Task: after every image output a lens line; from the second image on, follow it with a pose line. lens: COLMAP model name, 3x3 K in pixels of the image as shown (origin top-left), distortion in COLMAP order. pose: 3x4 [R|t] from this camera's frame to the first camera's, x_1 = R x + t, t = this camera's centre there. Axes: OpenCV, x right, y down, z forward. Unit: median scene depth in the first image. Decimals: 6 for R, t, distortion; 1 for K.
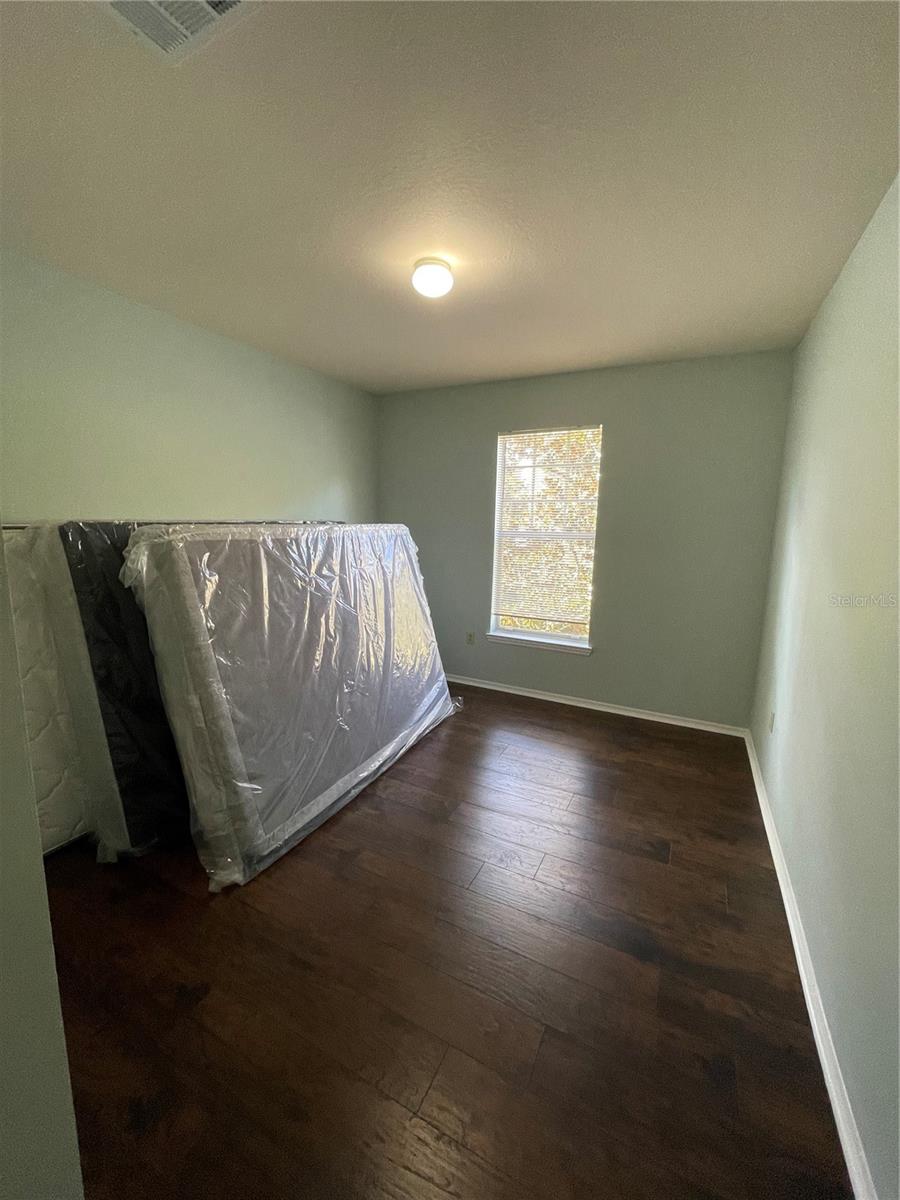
lens RADIAL K [[481.7, 0, 447.3], [0, 481.7, 597.6], [0, 0, 1]] dist [-0.001387, 0.000726]
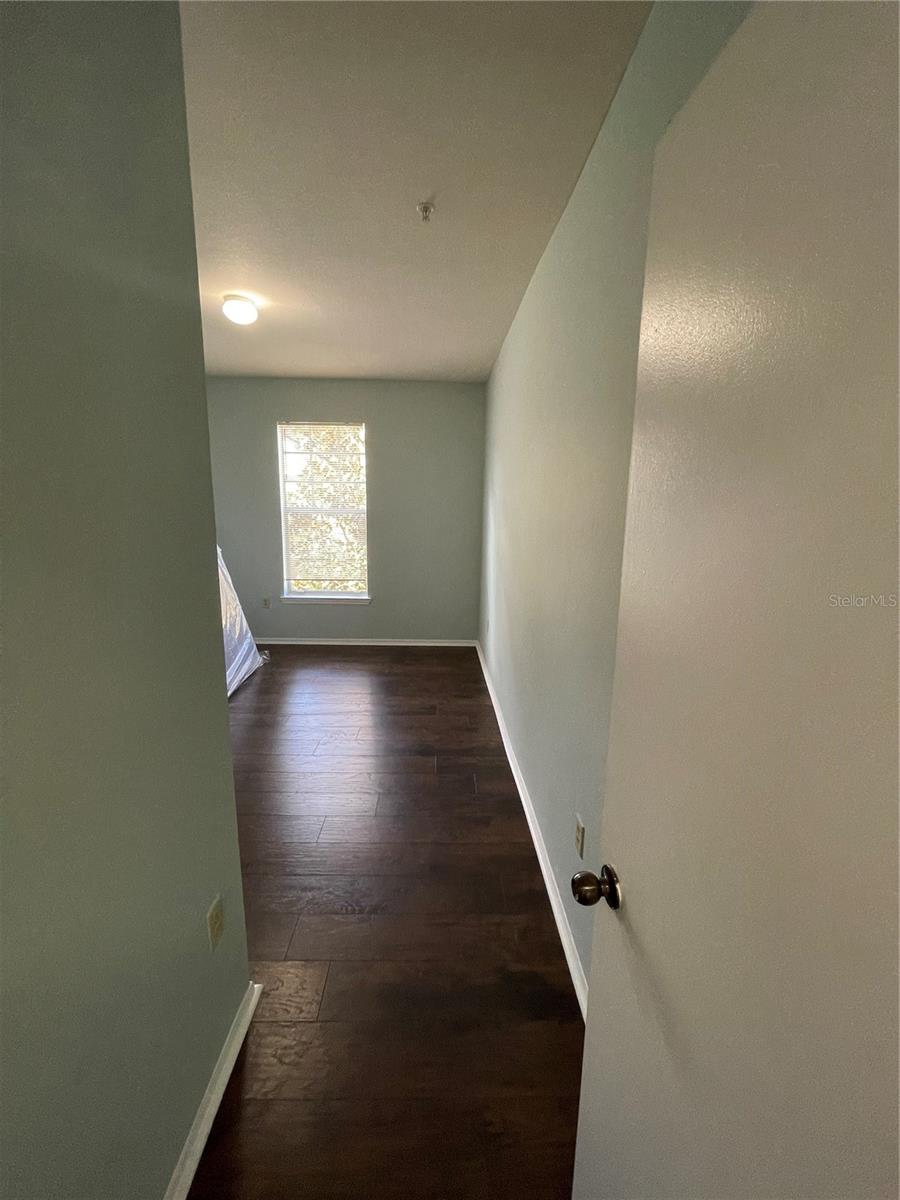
lens RADIAL K [[481.7, 0, 443.8], [0, 481.7, 597.9], [0, 0, 1]] dist [-0.001387, 0.000726]
pose [[0.884470, -0.096339, 0.456542, -0.123103], [0.077982, 0.995211, 0.058934, 0.047921], [-0.460034, -0.016523, 0.887748, -0.247626]]
